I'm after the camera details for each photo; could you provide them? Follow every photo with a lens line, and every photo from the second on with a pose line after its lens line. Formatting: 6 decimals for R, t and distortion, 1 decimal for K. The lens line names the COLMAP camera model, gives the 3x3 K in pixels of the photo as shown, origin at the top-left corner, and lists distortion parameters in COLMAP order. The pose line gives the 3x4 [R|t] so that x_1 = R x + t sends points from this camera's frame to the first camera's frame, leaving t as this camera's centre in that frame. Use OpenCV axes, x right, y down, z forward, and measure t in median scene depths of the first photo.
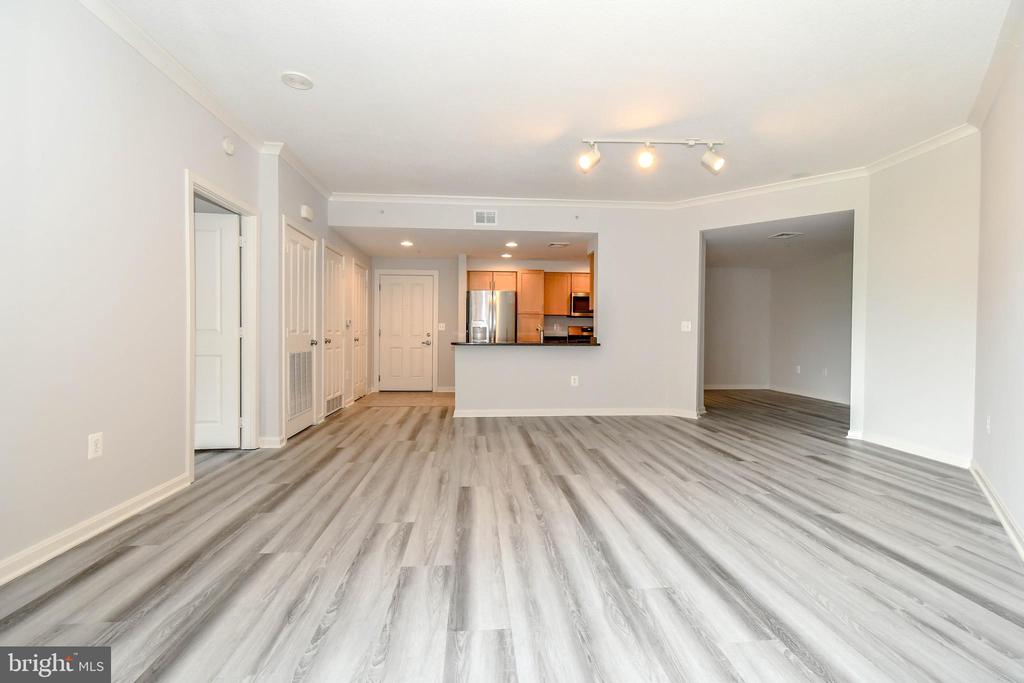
lens RADIAL K [[453.4, 0, 505.8], [0, 453.4, 336.3], [0, 0, 1]] dist [0.007955, -0.004561]
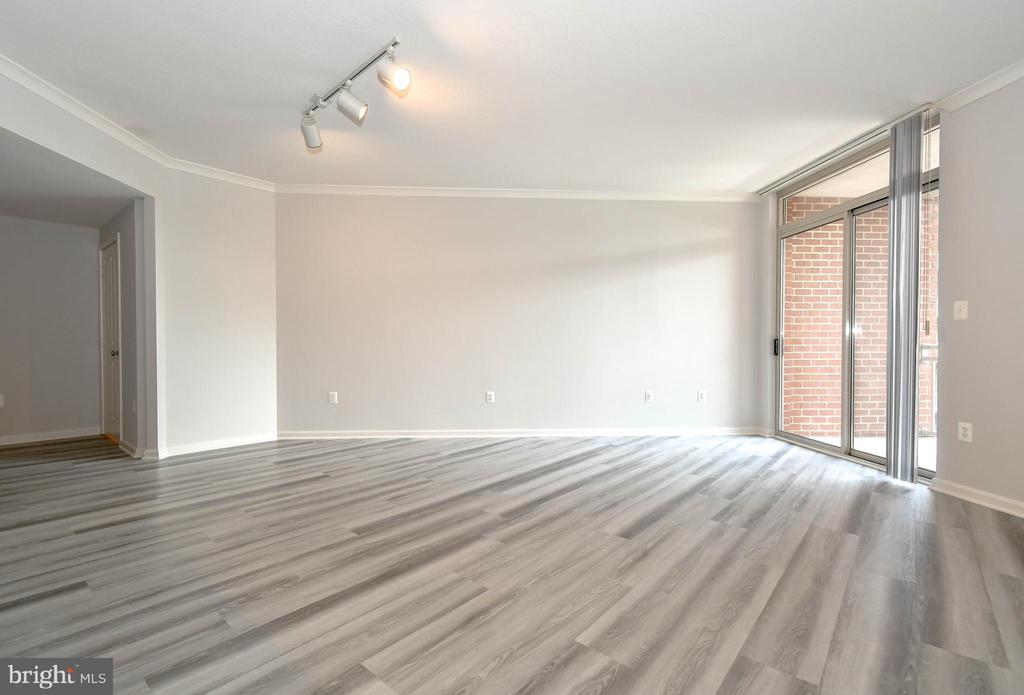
lens RADIAL K [[474.9, 0, 502.9], [0, 474.9, 345.9], [0, 0, 1]] dist [-0.002900, -0.001401]
pose [[-0.708252, -0.012030, 0.705857, -0.444957], [-0.000885, 0.999869, 0.016154, -0.012007], [-0.705959, 0.010816, -0.708170, 1.484010]]
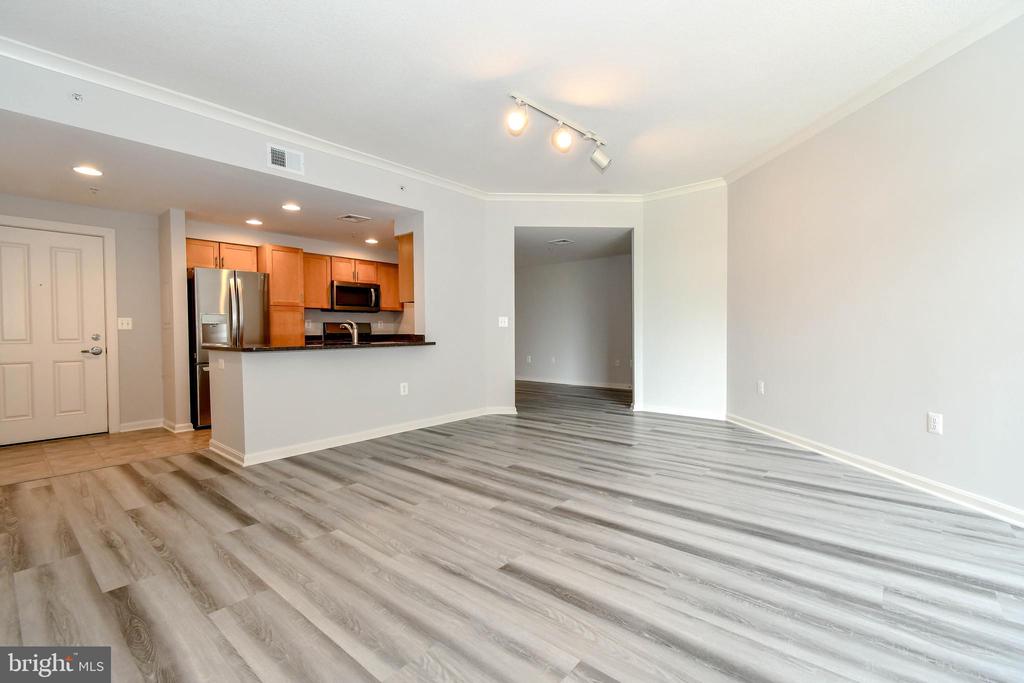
lens RADIAL K [[453.4, 0, 507.7], [0, 453.4, 338.9], [0, 0, 1]] dist [0.007955, -0.004561]
pose [[0.705581, -0.027804, 0.708084, -0.461537], [0.019067, 0.999613, 0.020252, -0.007388], [-0.708373, -0.000788, 0.705838, 0.460692]]
